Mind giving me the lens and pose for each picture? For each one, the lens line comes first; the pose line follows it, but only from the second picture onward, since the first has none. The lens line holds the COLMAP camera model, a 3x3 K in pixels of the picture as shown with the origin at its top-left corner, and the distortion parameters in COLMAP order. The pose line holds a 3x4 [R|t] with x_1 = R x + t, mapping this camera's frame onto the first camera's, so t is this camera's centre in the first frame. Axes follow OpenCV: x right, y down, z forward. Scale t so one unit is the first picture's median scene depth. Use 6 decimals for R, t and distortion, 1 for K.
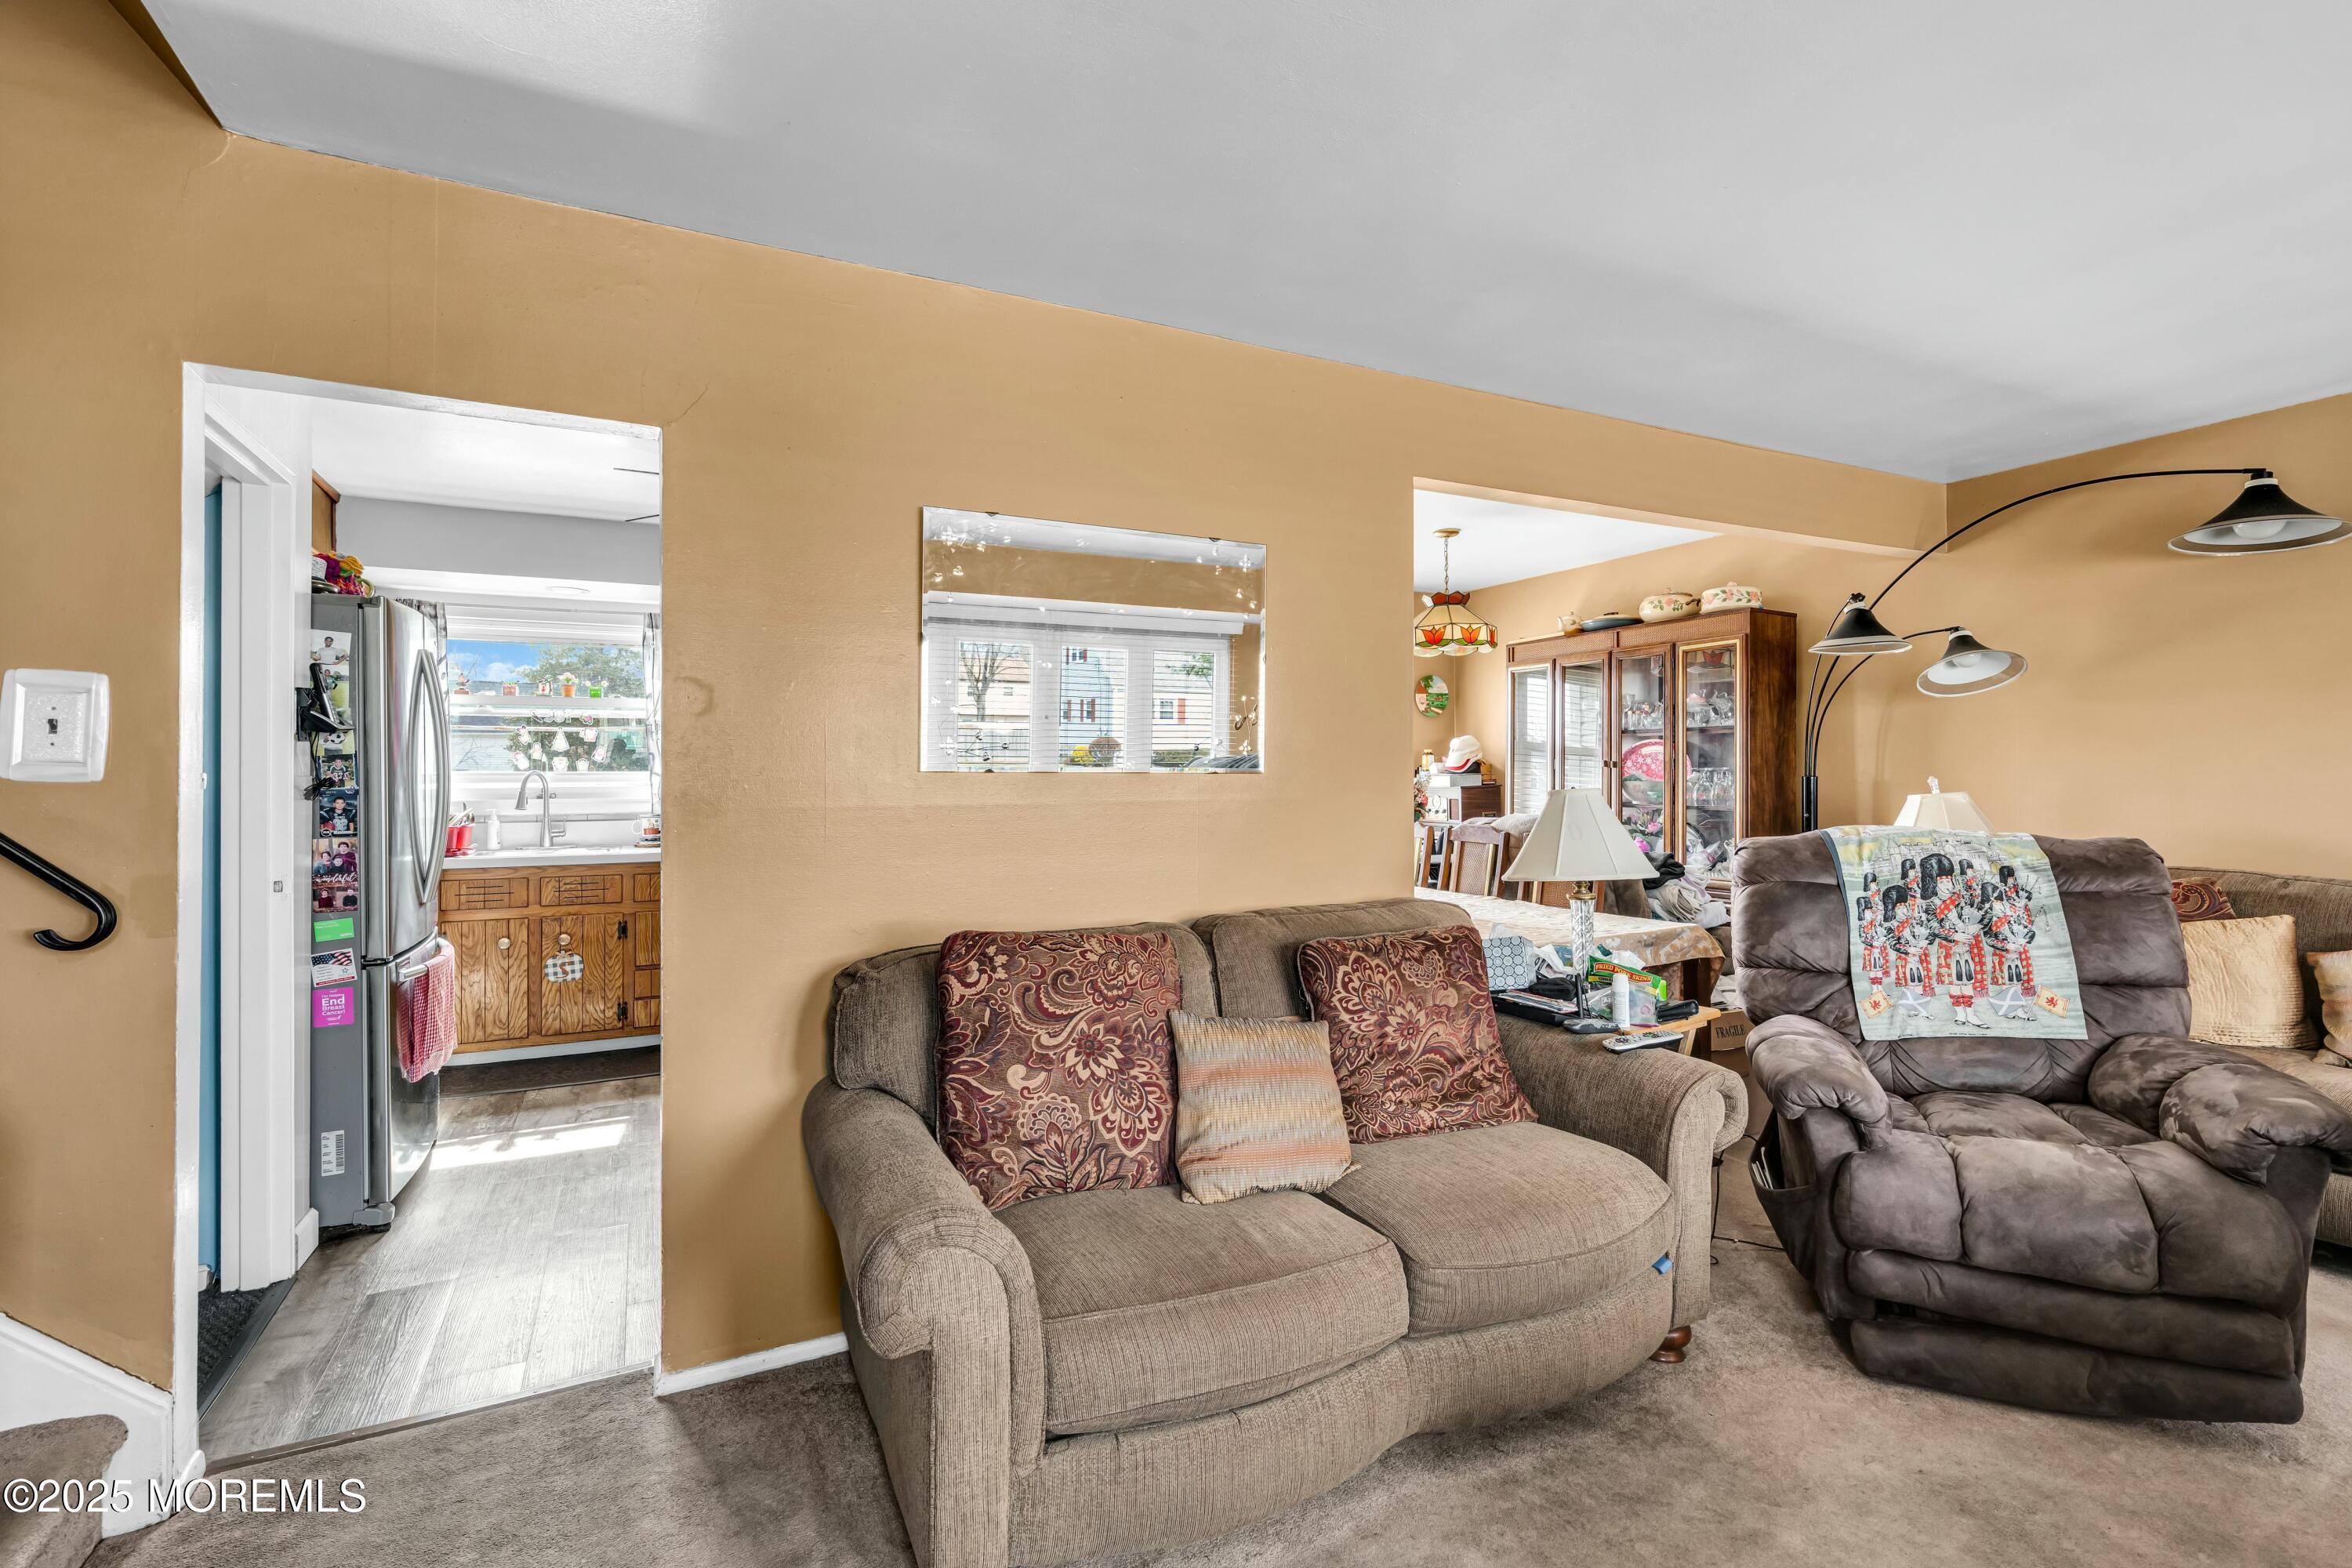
lens RADIAL K [[1073.1, 0, 1176.1], [0, 1073.1, 779.8], [0, 0, 1]] dist [-0.003766, -0.000213]
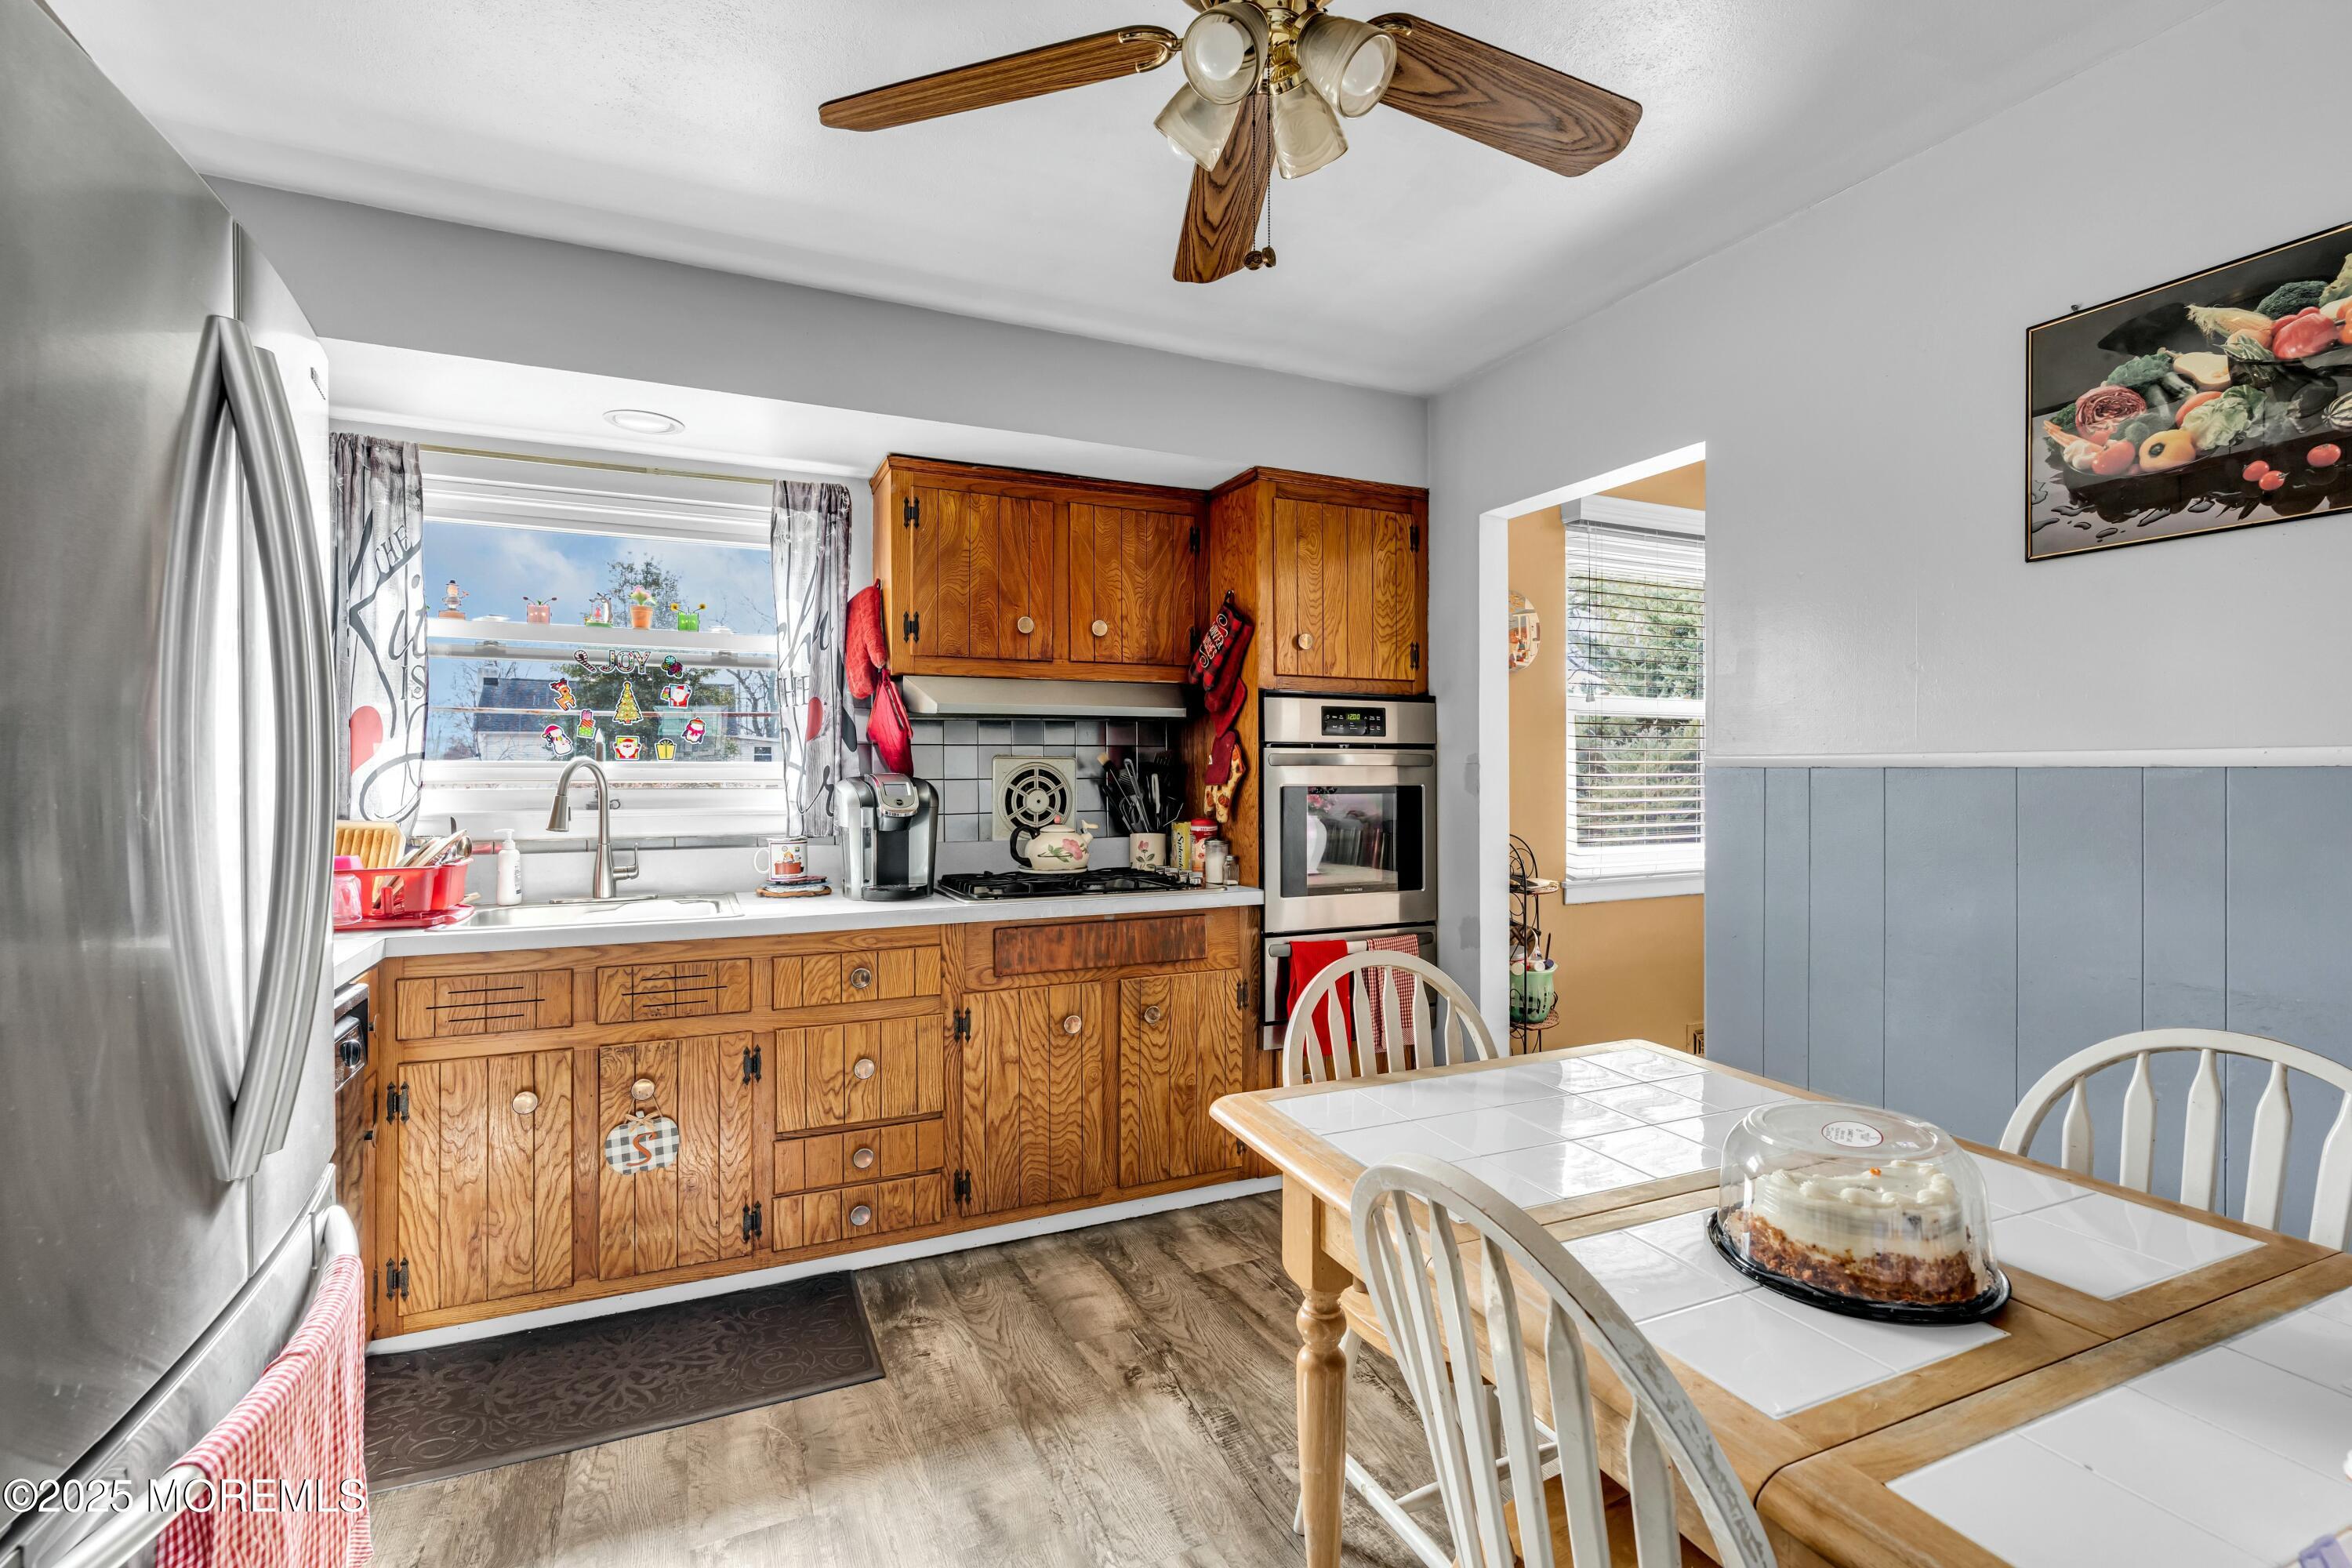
lens RADIAL K [[1073.1, 0, 1178.0], [0, 1073.1, 789.0], [0, 0, 1]] dist [-0.003766, -0.000213]
pose [[0.999678, 0.003256, -0.025157, -0.304395], [-0.003108, 0.999978, 0.005902, 0.003271], [0.025176, -0.005822, 0.999666, 0.498605]]
